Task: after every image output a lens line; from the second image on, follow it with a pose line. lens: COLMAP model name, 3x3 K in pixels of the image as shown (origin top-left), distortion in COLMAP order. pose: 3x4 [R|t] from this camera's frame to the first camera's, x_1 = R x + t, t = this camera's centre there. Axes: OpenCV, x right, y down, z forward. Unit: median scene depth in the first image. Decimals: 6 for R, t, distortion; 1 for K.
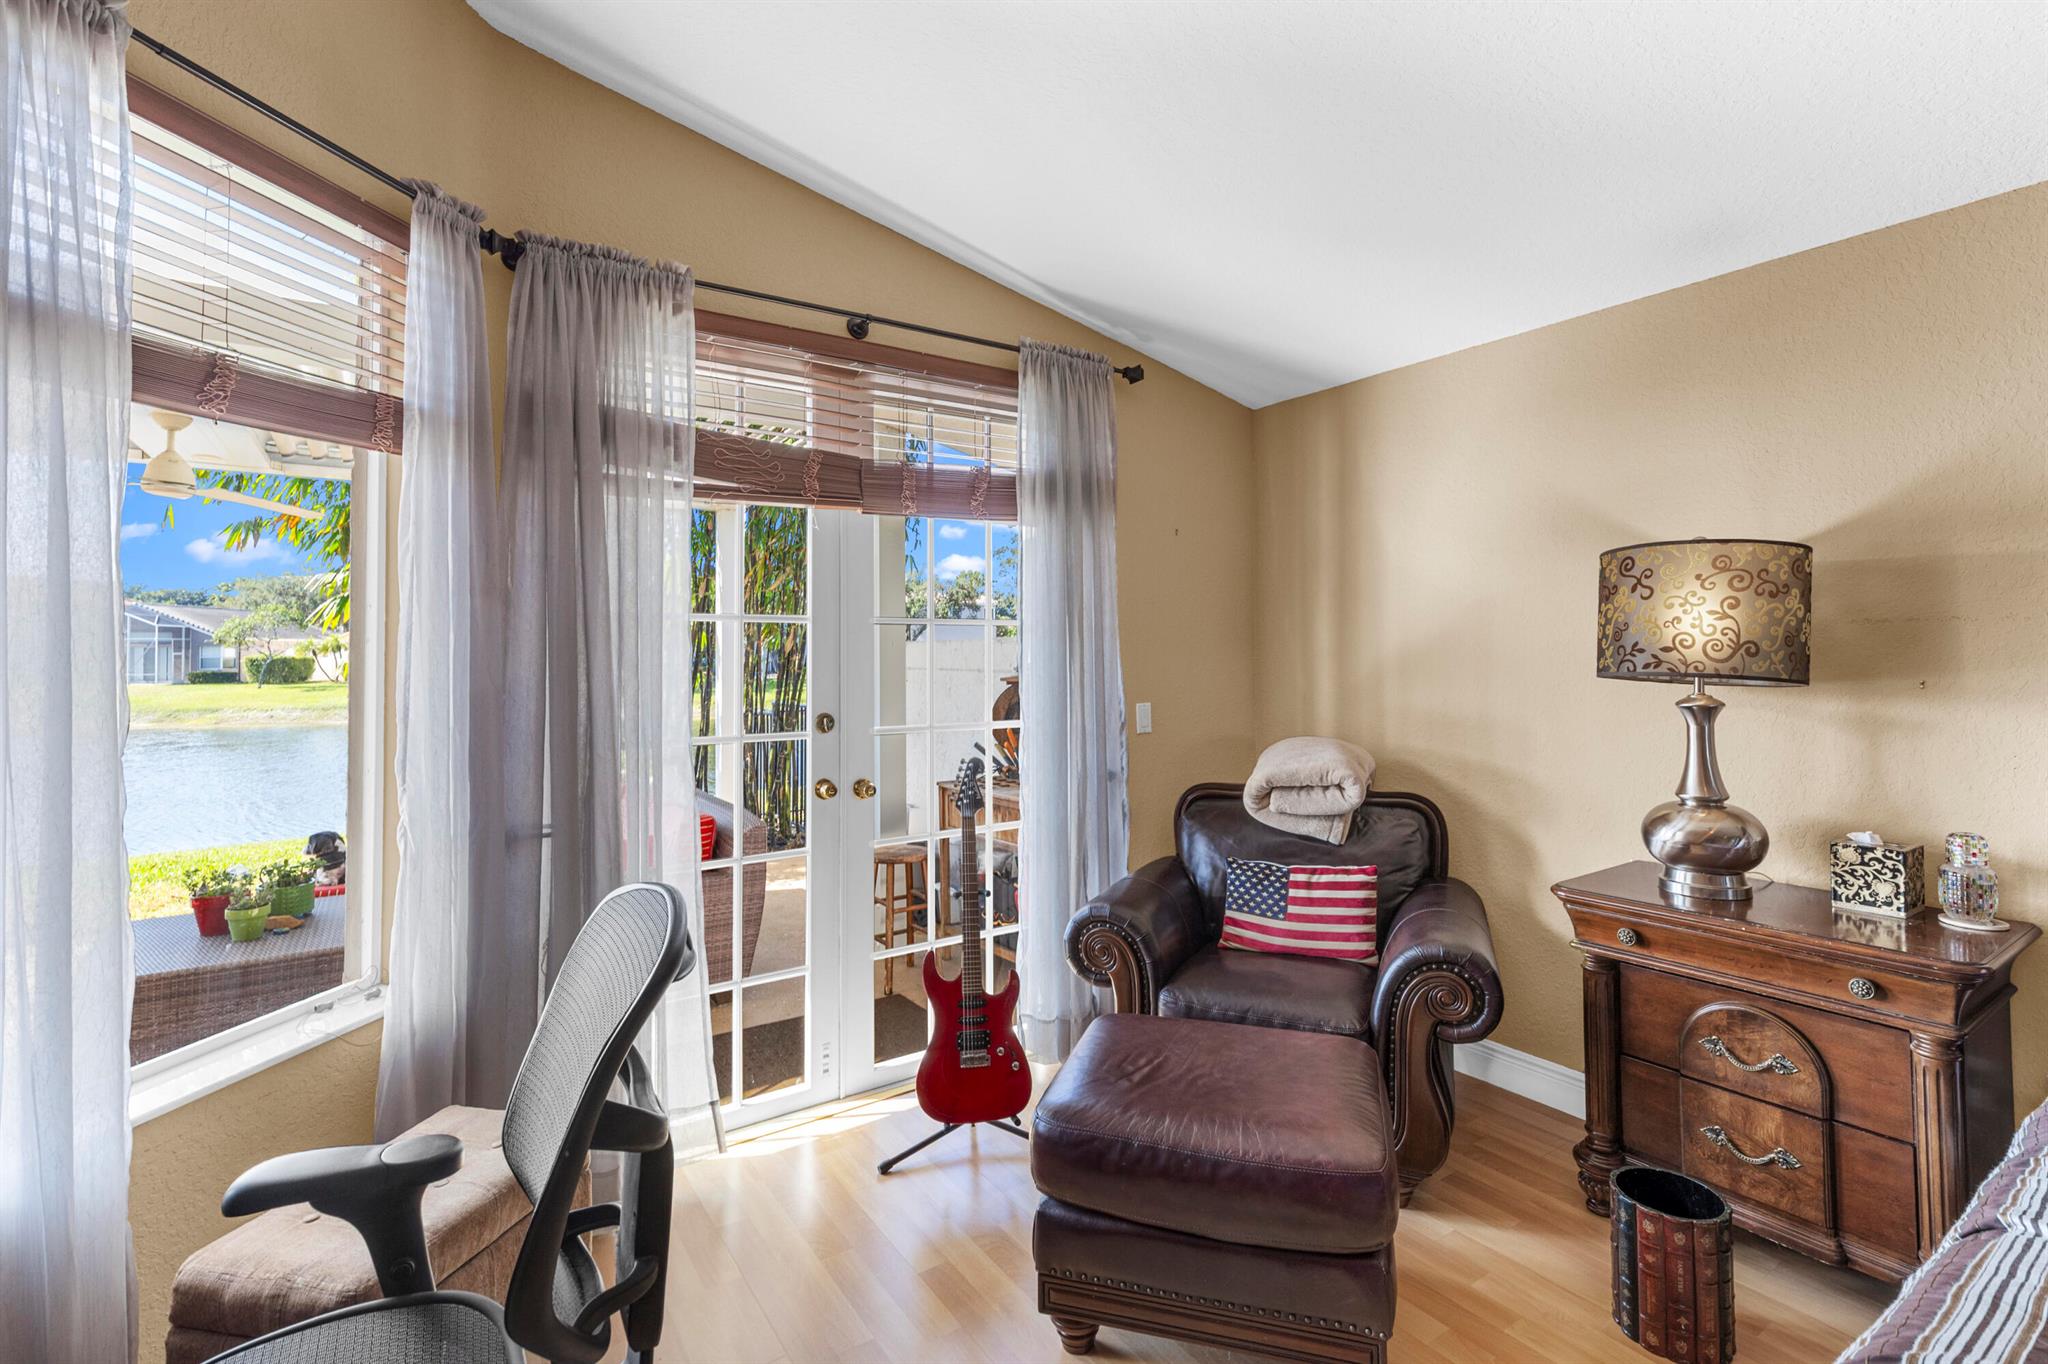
lens RADIAL K [[921.7, 0, 1023.5], [0, 921.7, 633.2], [0, 0, 1]] dist [0.008789, -0.002860]
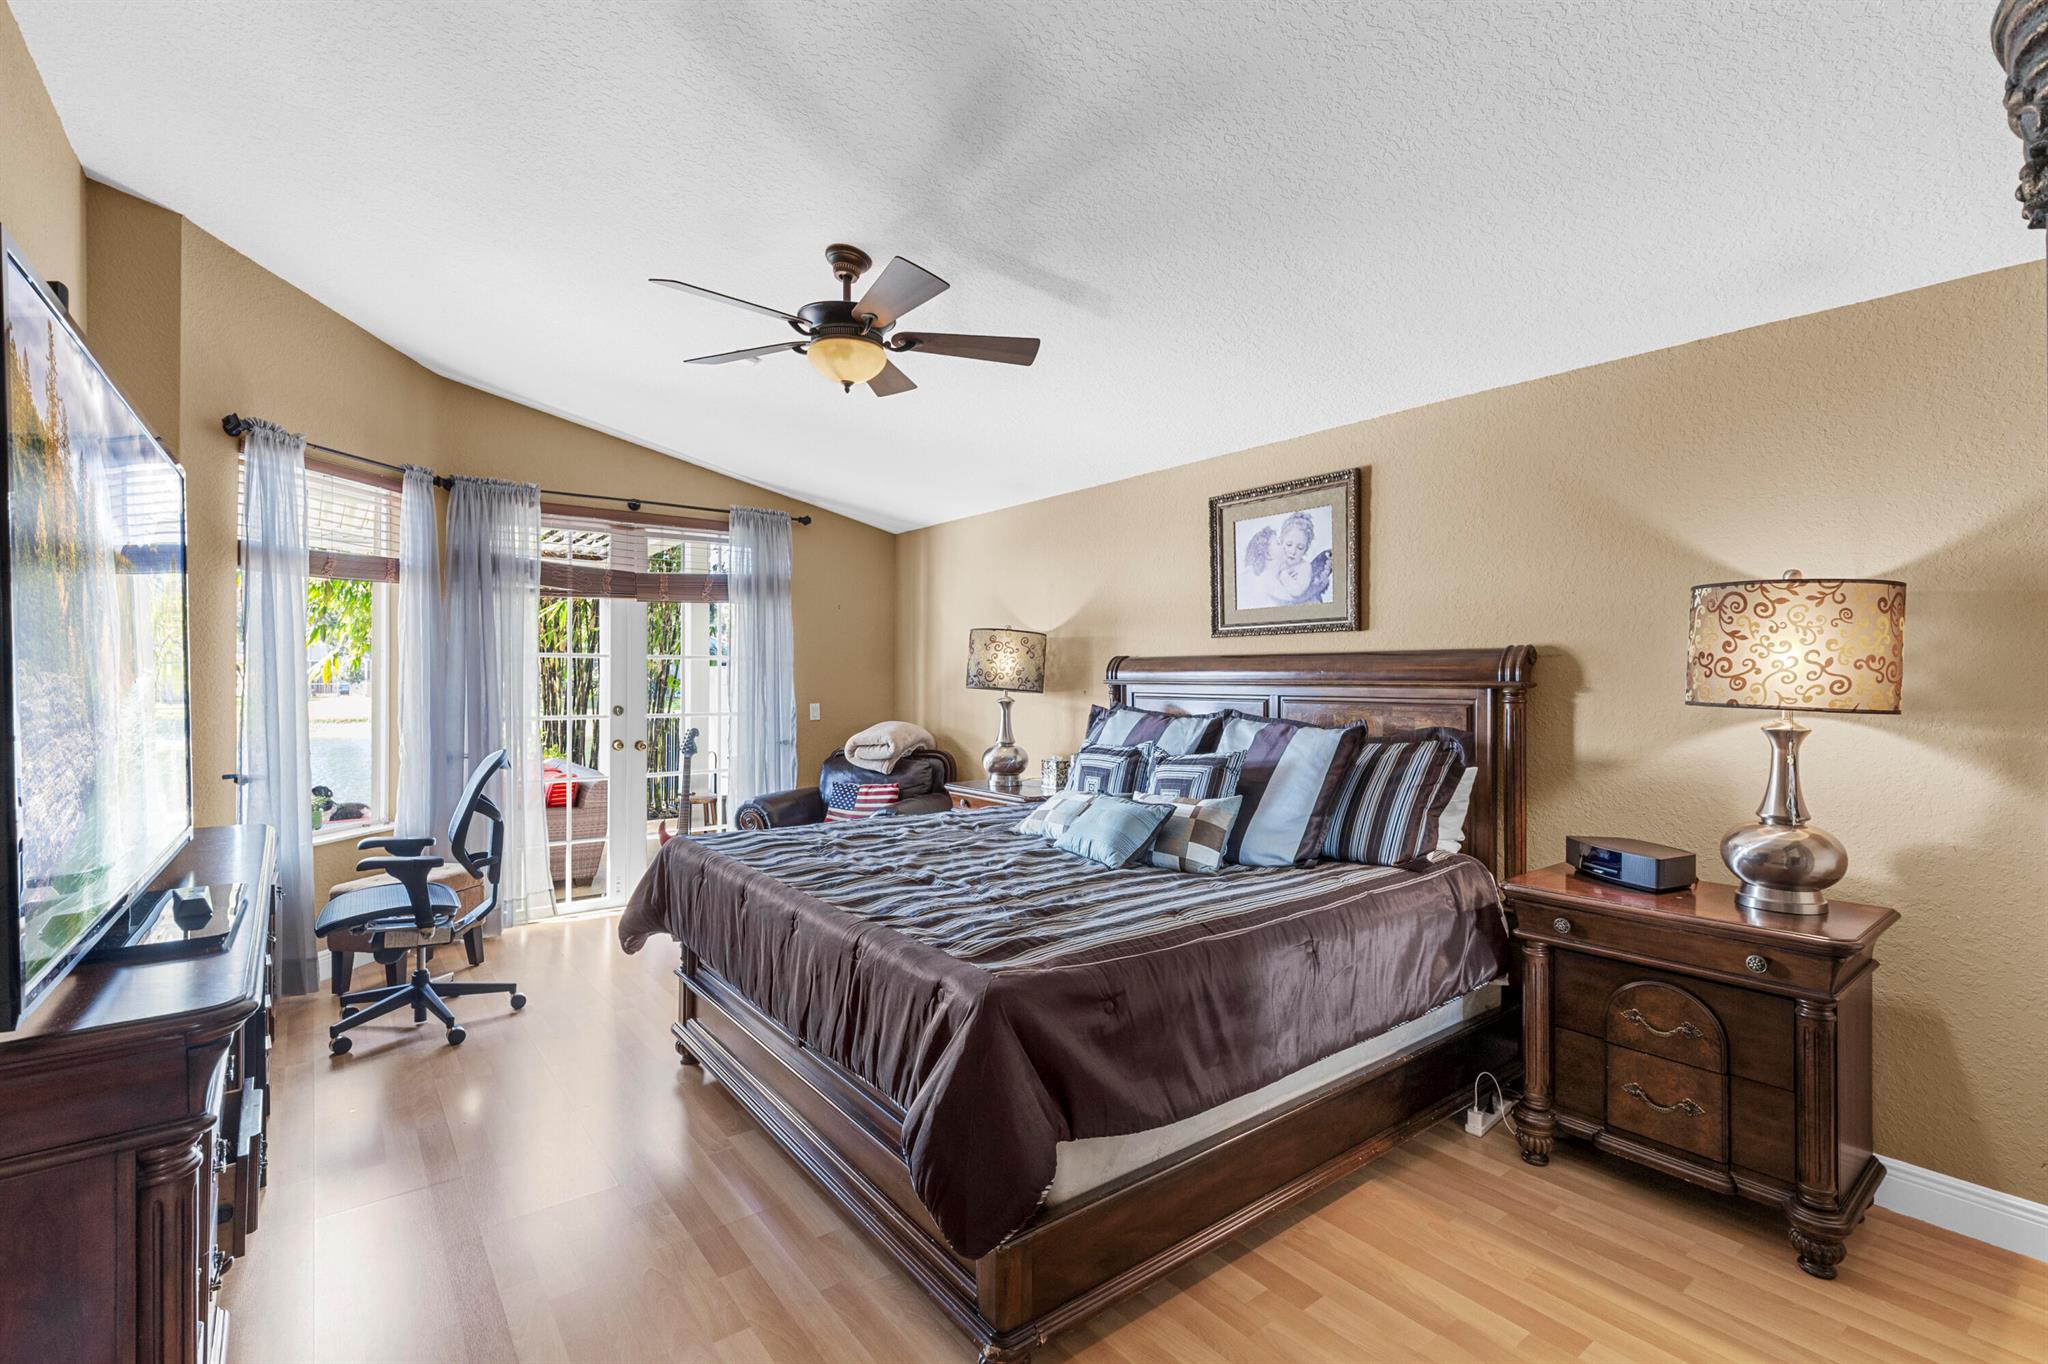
lens RADIAL K [[921.7, 0, 1025.2], [0, 921.7, 682.8], [0, 0, 1]] dist [0.008789, -0.002860]
pose [[0.997707, 0.010032, 0.066929, 0.620678], [-0.011847, 0.999571, 0.026771, -0.026011], [-0.066632, -0.027502, 0.997399, -1.197417]]
